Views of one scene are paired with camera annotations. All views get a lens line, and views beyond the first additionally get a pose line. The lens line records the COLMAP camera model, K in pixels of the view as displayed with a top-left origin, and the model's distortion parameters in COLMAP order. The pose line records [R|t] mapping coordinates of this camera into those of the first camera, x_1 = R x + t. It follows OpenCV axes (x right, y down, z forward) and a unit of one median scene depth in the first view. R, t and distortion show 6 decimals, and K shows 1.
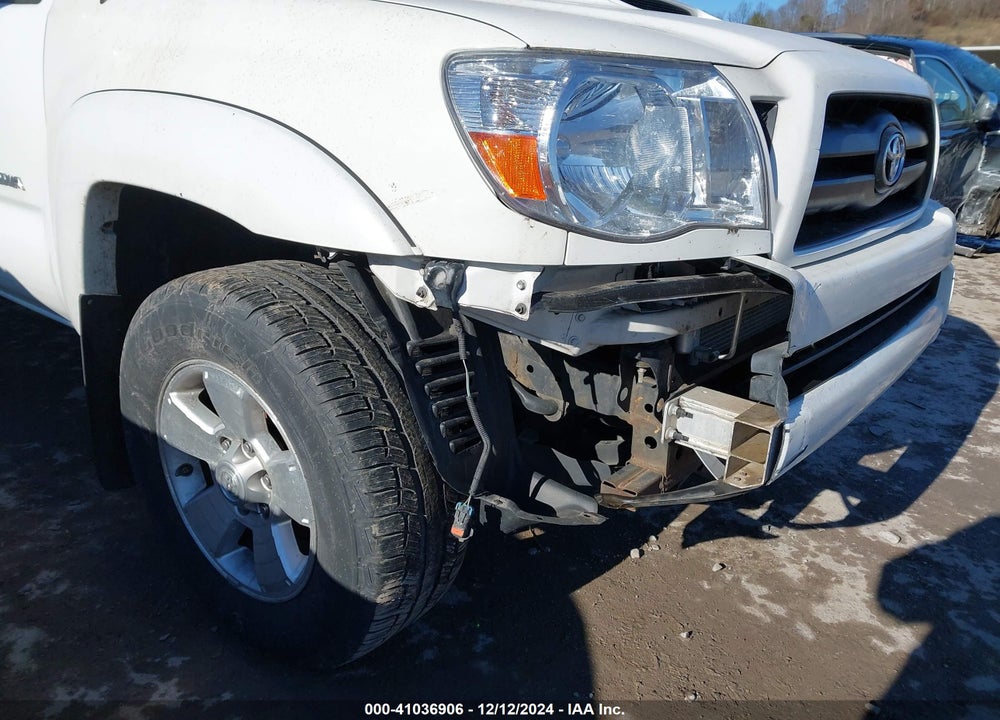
lens RADIAL K [[1008.1, 0, 498.2], [0, 1008.1, 360.3], [0, 0, 1]] dist [0.205361, -0.560403]
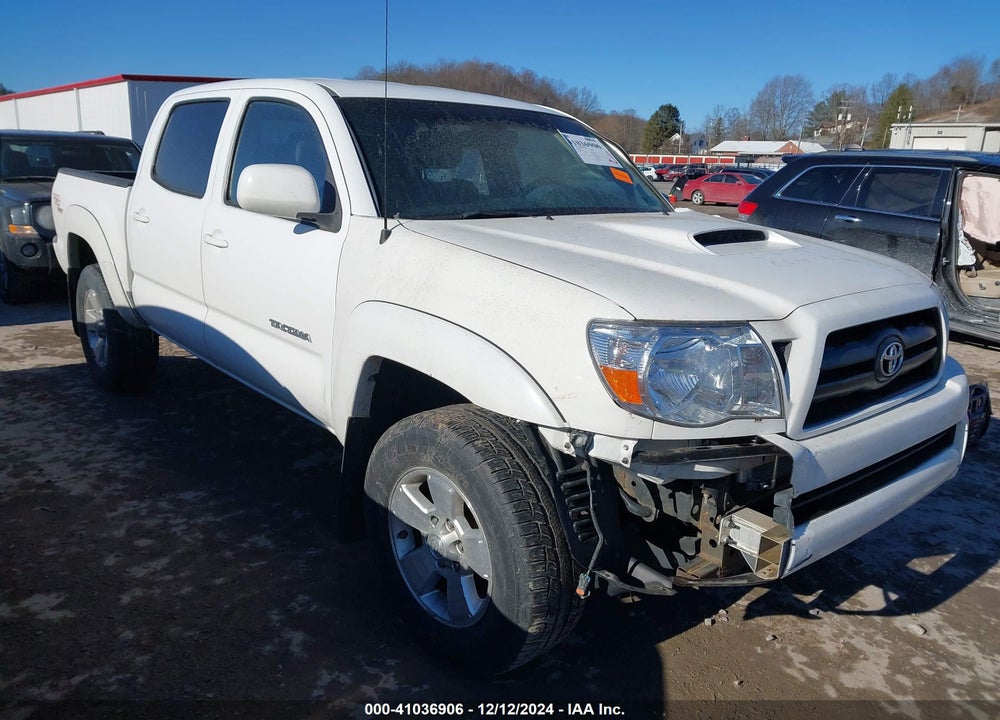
lens RADIAL K [[799.9, 0, 508.2], [0, 799.9, 360.8], [0, 0, 1]] dist [0.098556, -0.128114]
pose [[0.989153, 0.050308, -0.138007, 0.003645], [-0.065539, 0.991972, -0.108145, -0.039547], [0.131459, 0.116017, 0.984509, -0.258617]]
